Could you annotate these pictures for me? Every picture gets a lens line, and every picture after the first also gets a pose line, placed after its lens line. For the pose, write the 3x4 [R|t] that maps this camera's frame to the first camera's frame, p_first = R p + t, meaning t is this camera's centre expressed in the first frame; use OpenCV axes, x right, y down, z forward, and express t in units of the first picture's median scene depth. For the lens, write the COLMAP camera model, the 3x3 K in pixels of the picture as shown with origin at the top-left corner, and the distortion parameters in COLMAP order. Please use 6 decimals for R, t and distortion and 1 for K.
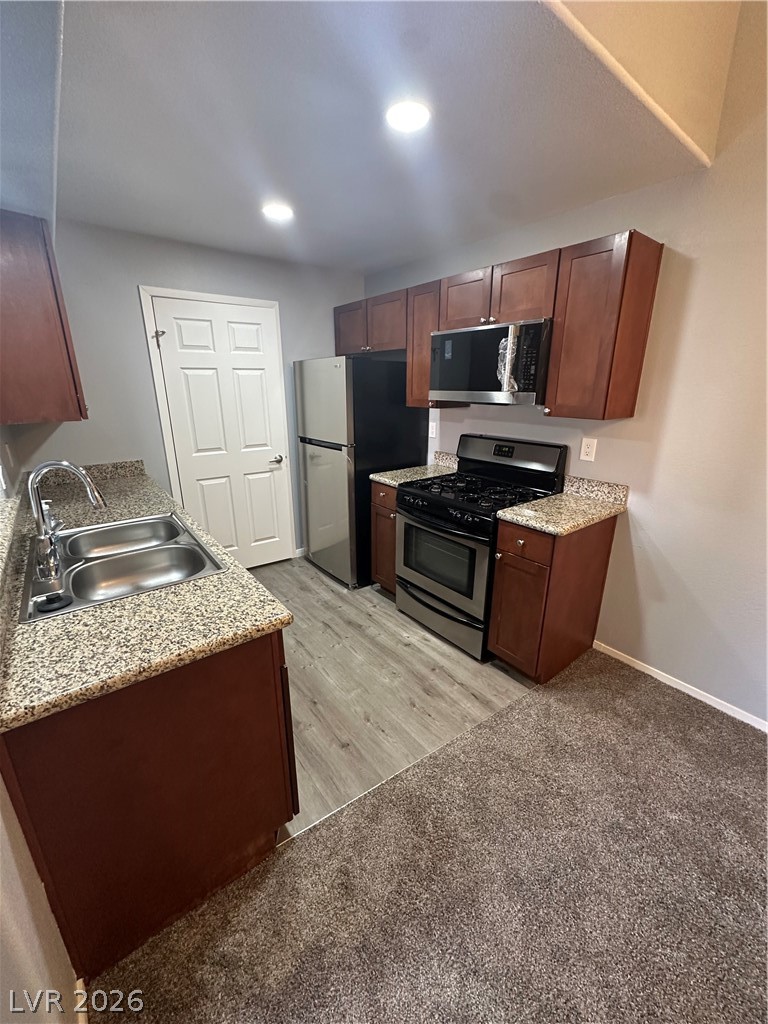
lens RADIAL K [[410.2, 0, 384.0], [0, 410.2, 512.0], [0, 0, 1]] dist [-0.006438, 0.001773]
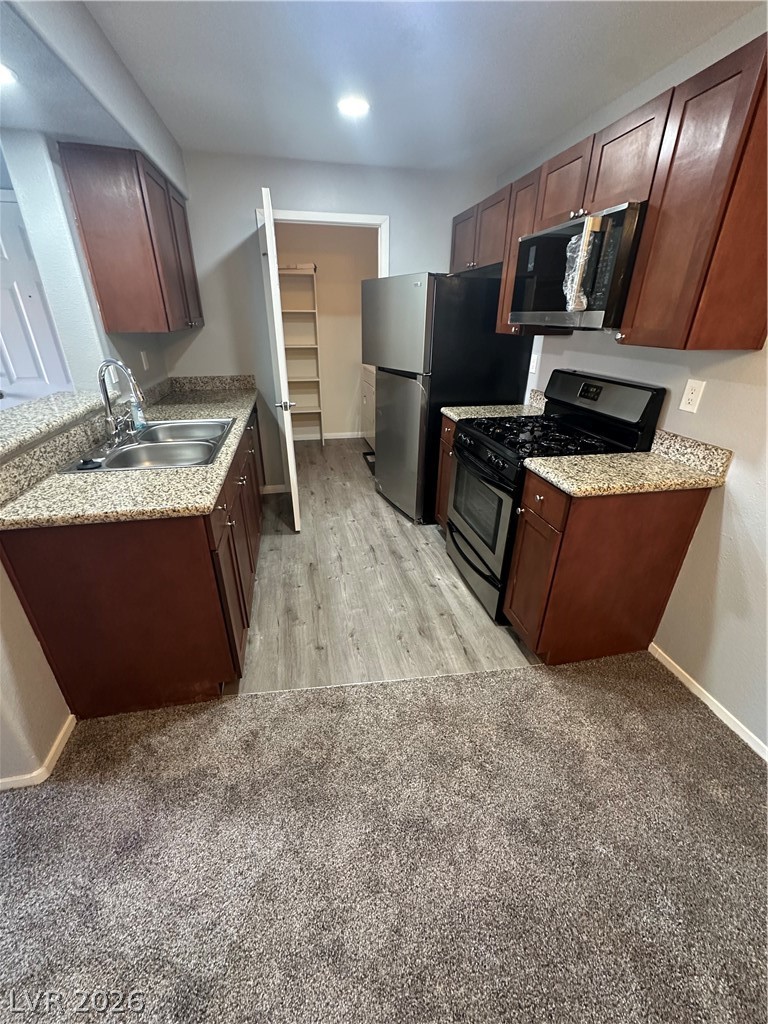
lens RADIAL K [[410.2, 0, 384.0], [0, 410.2, 512.0], [0, 0, 1]] dist [-0.006438, 0.001773]
pose [[0.896961, 0.196975, -0.395805, 0.348396], [-0.140476, 0.975848, 0.167296, 0.005205], [0.419199, -0.094457, 0.902967, 0.094284]]
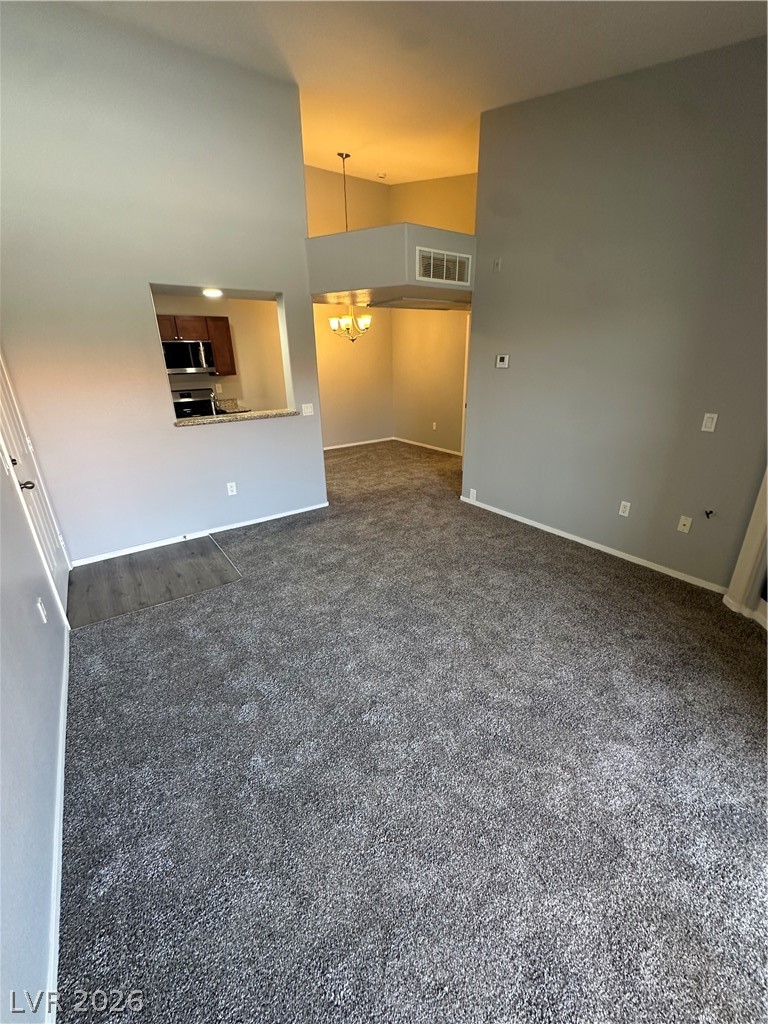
lens RADIAL K [[410.2, 0, 384.0], [0, 410.2, 512.0], [0, 0, 1]] dist [-0.006438, 0.001773]
pose [[0.056385, -0.359797, 0.931326, -2.316707], [0.320994, 0.889817, 0.324327, 0.047648], [-0.945401, 0.280663, 0.165665, -0.250815]]
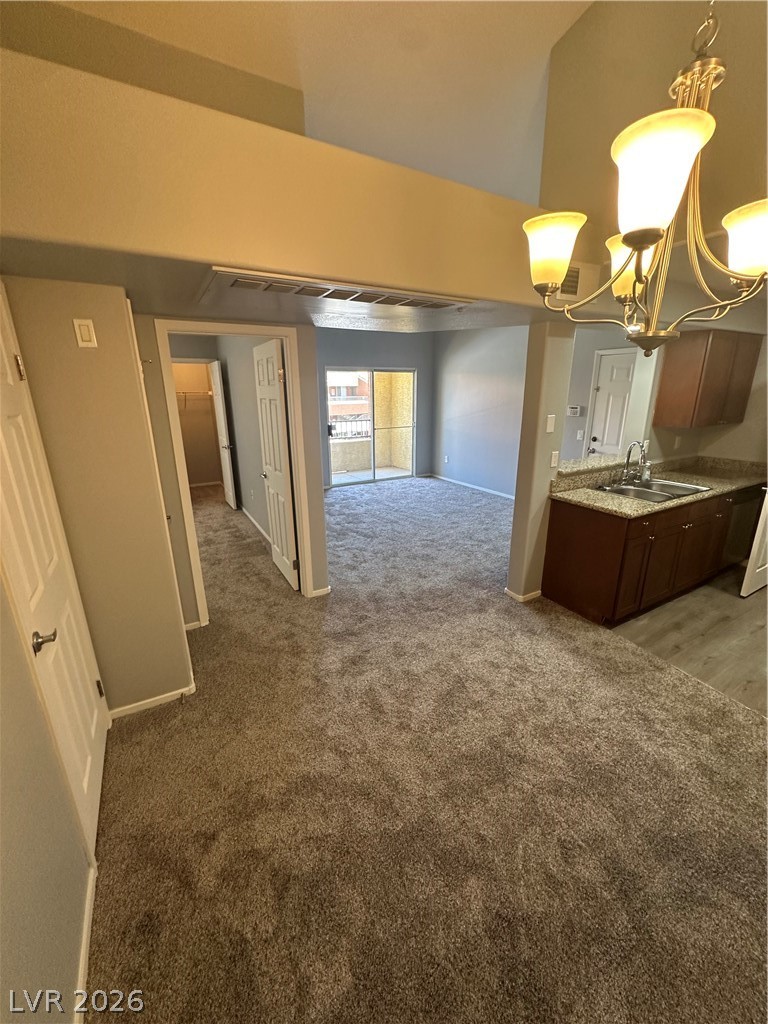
lens RADIAL K [[410.2, 0, 384.0], [0, 410.2, 512.0], [0, 0, 1]] dist [-0.006438, 0.001773]
pose [[-0.143988, 0.284268, -0.947871, 1.136853], [-0.291067, 0.903316, 0.315120, -0.044465], [0.945805, 0.321267, -0.047325, -0.113464]]
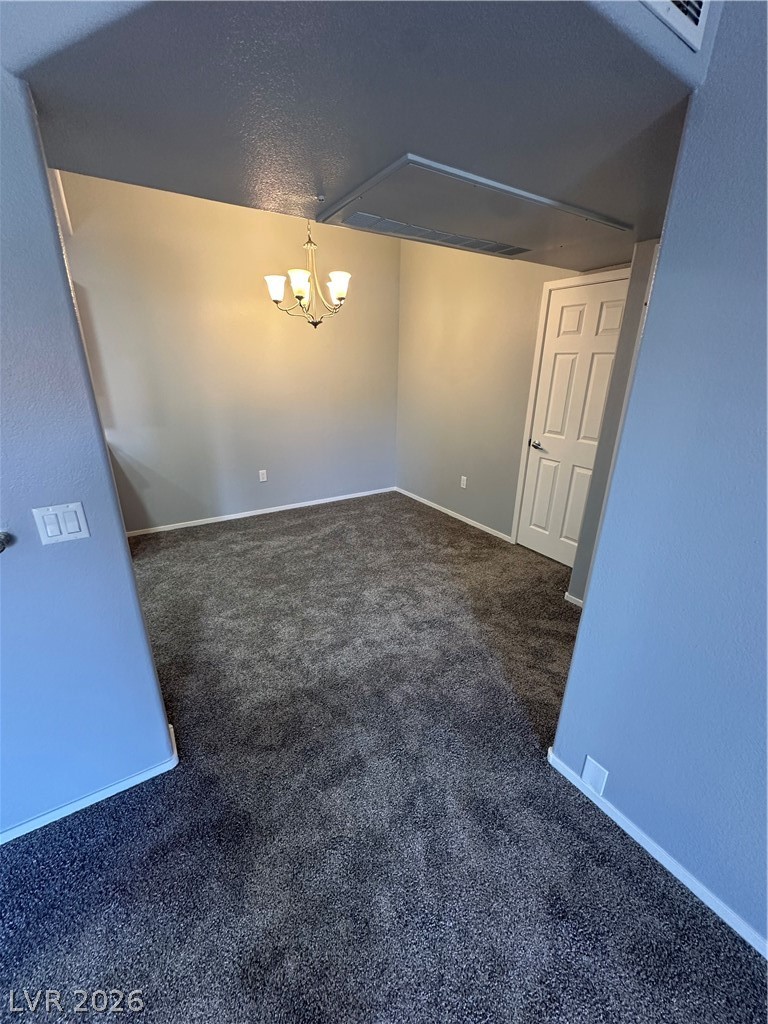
lens RADIAL K [[410.2, 0, 384.0], [0, 410.2, 512.0], [0, 0, 1]] dist [-0.006438, 0.001773]
pose [[0.097973, -0.343513, 0.934024, -0.861711], [0.287609, 0.908264, 0.303871, 0.071726], [-0.952724, 0.238863, 0.187783, -0.253834]]
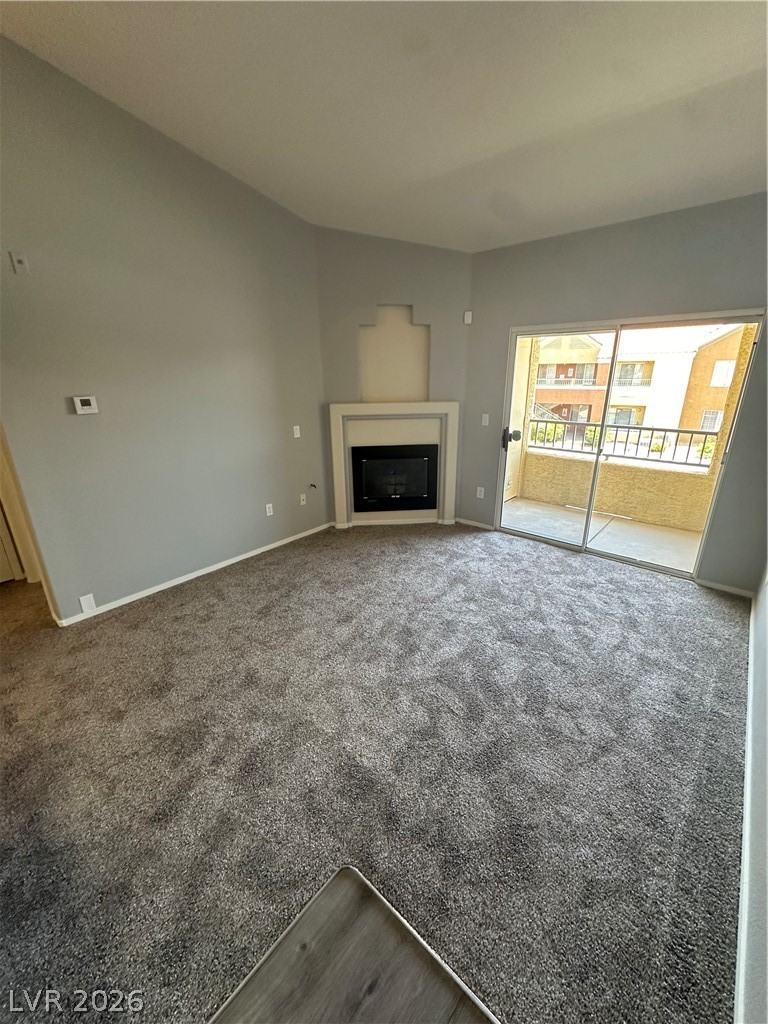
lens RADIAL K [[410.2, 0, 384.0], [0, 410.2, 512.0], [0, 0, 1]] dist [-0.006438, 0.001773]
pose [[-0.982195, 0.070523, -0.174127, -1.089923], [-0.047218, 0.804445, 0.592147, -0.312960], [0.181836, 0.589826, -0.786792, 0.714175]]
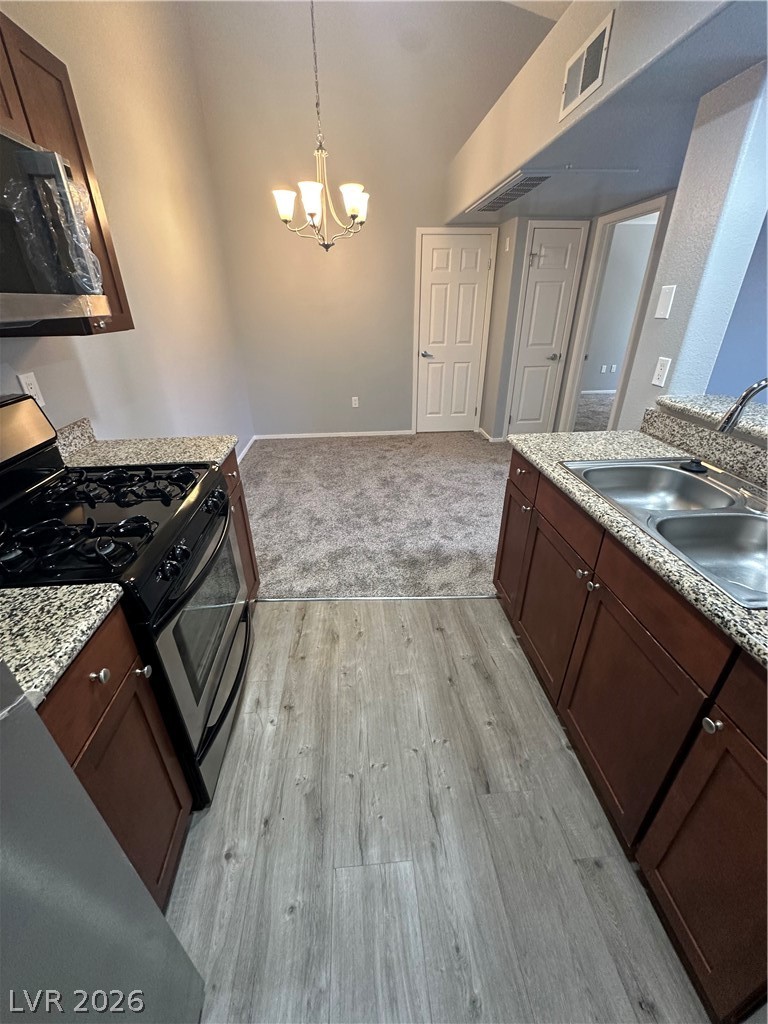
lens RADIAL K [[410.2, 0, 384.0], [0, 410.2, 512.0], [0, 0, 1]] dist [-0.006438, 0.001773]
pose [[-0.834917, -0.247079, 0.491798, -0.363277], [0.172312, 0.731297, 0.659934, -0.360557], [-0.522706, 0.635733, -0.567998, 1.249209]]
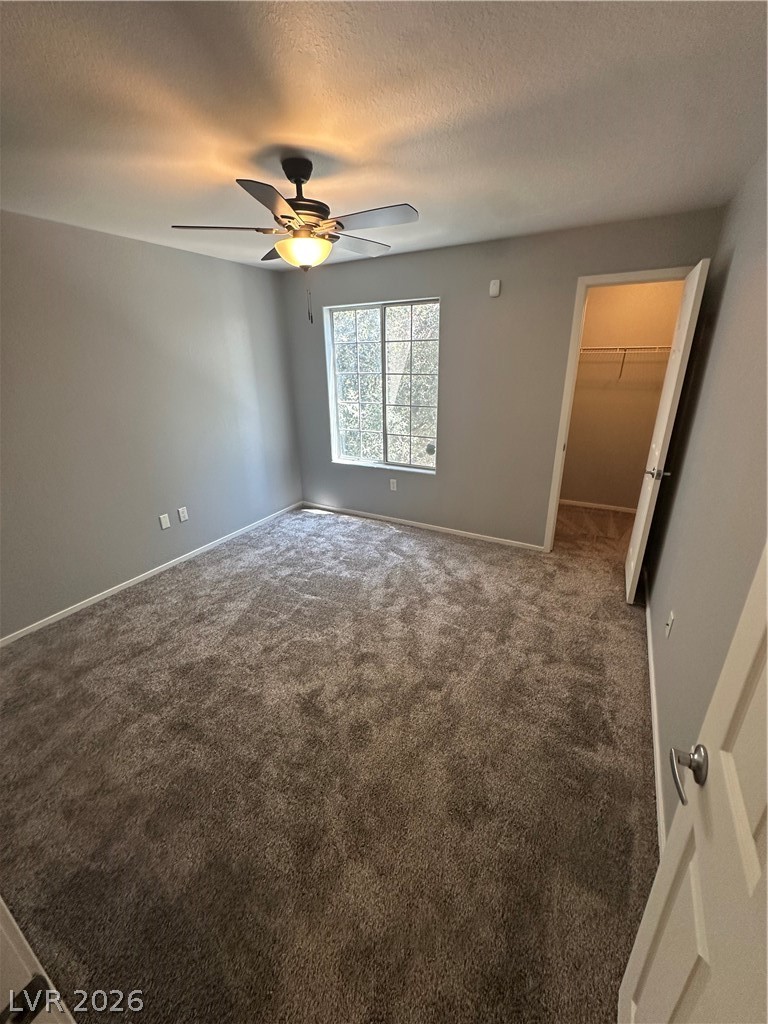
lens RADIAL K [[410.2, 0, 384.0], [0, 410.2, 512.0], [0, 0, 1]] dist [-0.006438, 0.001773]
pose [[-0.921058, 0.149141, -0.359734, -0.166040], [-0.103288, 0.797113, 0.594931, 0.177796], [0.375477, 0.585122, -0.718783, -0.709422]]
